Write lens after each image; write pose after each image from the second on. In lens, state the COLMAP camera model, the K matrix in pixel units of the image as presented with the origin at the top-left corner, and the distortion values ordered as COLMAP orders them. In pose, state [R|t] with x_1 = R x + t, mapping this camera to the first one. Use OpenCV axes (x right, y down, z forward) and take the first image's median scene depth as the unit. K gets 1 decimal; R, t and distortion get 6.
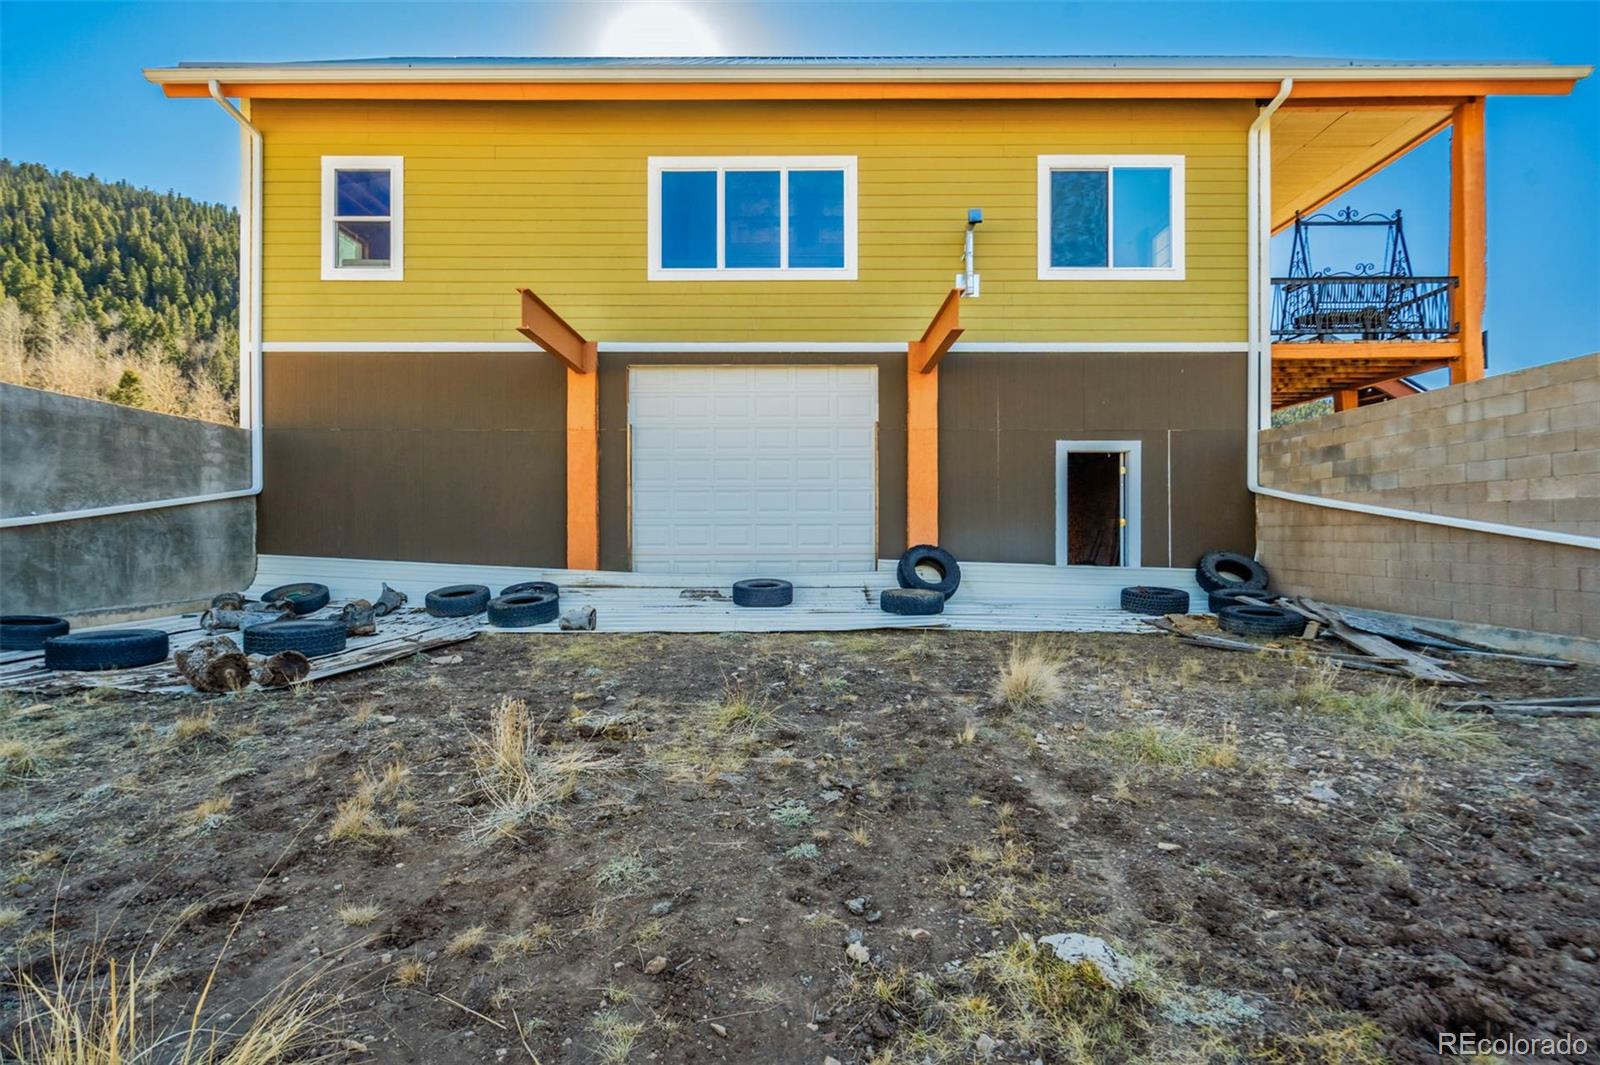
lens RADIAL K [[755.6, 0, 800.0], [0, 755.6, 532.5], [0, 0, 1]] dist [0.000941, -0.000400]
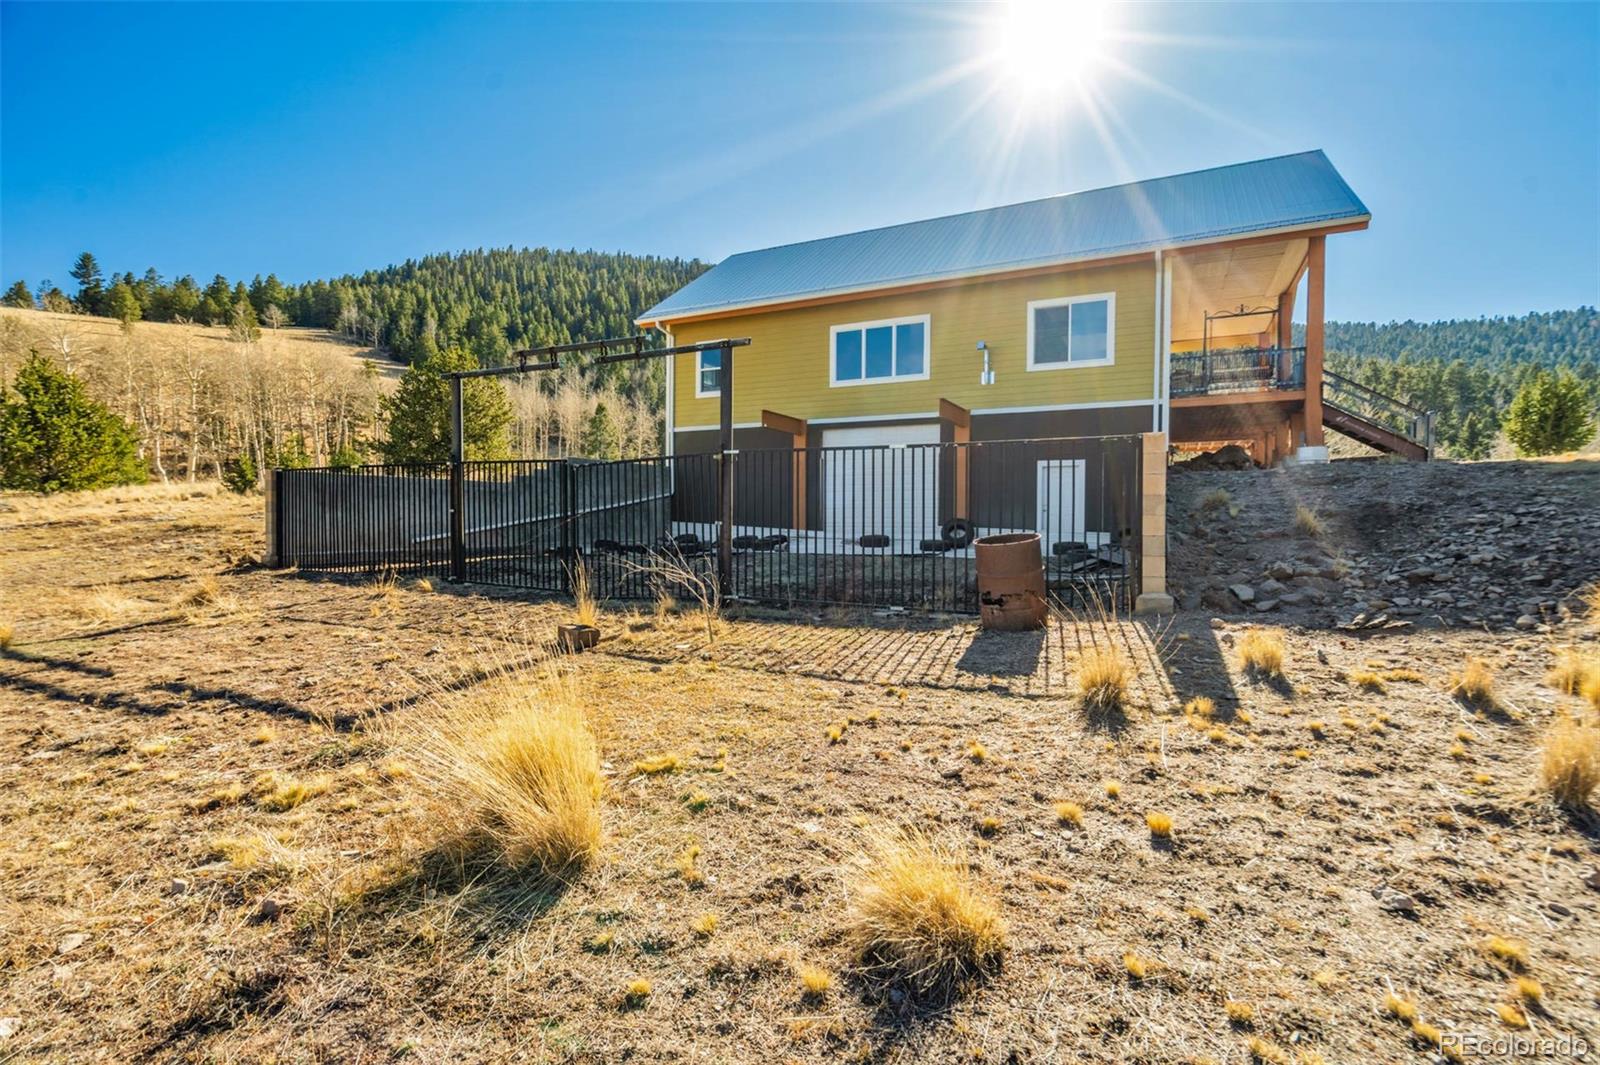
lens RADIAL K [[1146.6, 0, 800.0], [0, 1146.6, 532.5], [0, 0, 1]] dist [0.004098, 0.005920]
pose [[0.871488, 0.008970, -0.490334, 0.461091], [-0.004477, 0.999937, 0.010336, 0.008986], [0.490396, -0.006812, 0.871473, -0.640580]]
